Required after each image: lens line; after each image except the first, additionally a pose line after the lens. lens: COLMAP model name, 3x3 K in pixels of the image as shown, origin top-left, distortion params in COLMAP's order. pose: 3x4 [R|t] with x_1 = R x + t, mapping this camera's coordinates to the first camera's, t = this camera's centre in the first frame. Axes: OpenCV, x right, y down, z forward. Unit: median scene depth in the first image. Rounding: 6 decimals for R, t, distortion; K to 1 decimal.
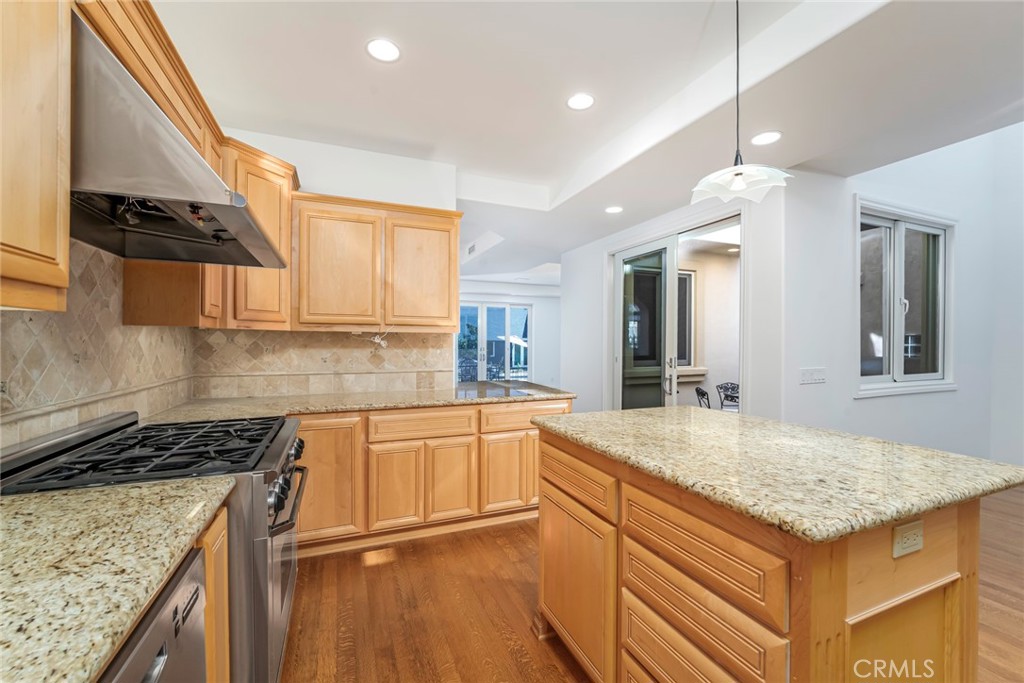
lens RADIAL K [[417.6, 0, 512.0], [0, 417.6, 341.5], [0, 0, 1]] dist [-0.013185, 0.000083]
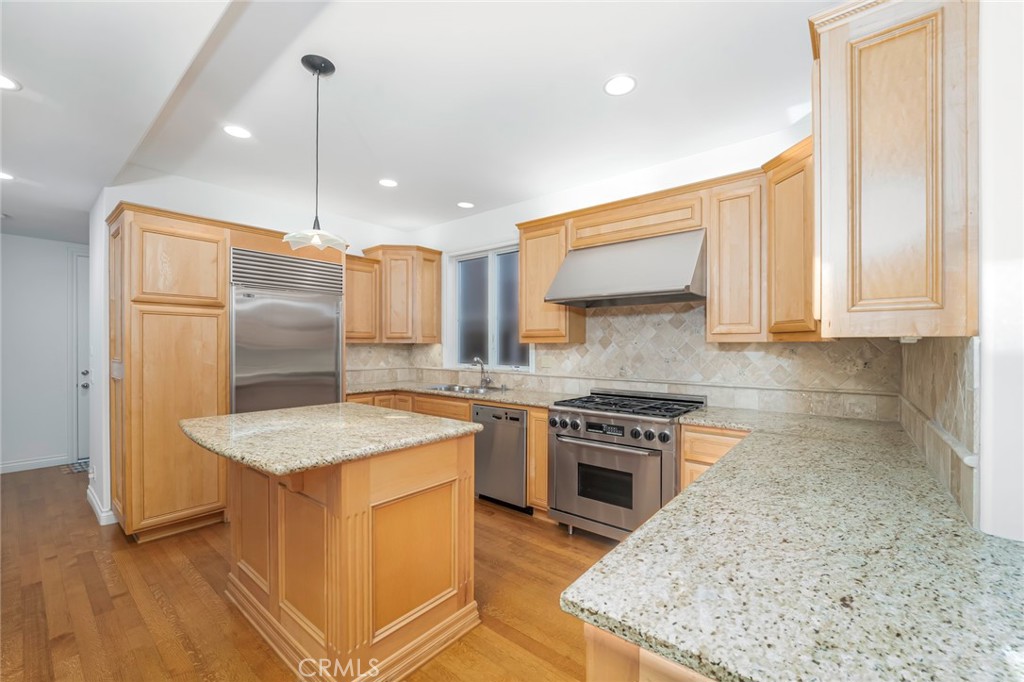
lens RADIAL K [[416.9, 0, 513.6], [0, 416.9, 350.6], [0, 0, 1]] dist [-0.015722, 0.000005]
pose [[-0.881308, 0.000924, -0.472541, 0.542149], [-0.003920, 0.999949, 0.009265, -0.022061], [0.472526, 0.010018, -0.881260, 2.227663]]
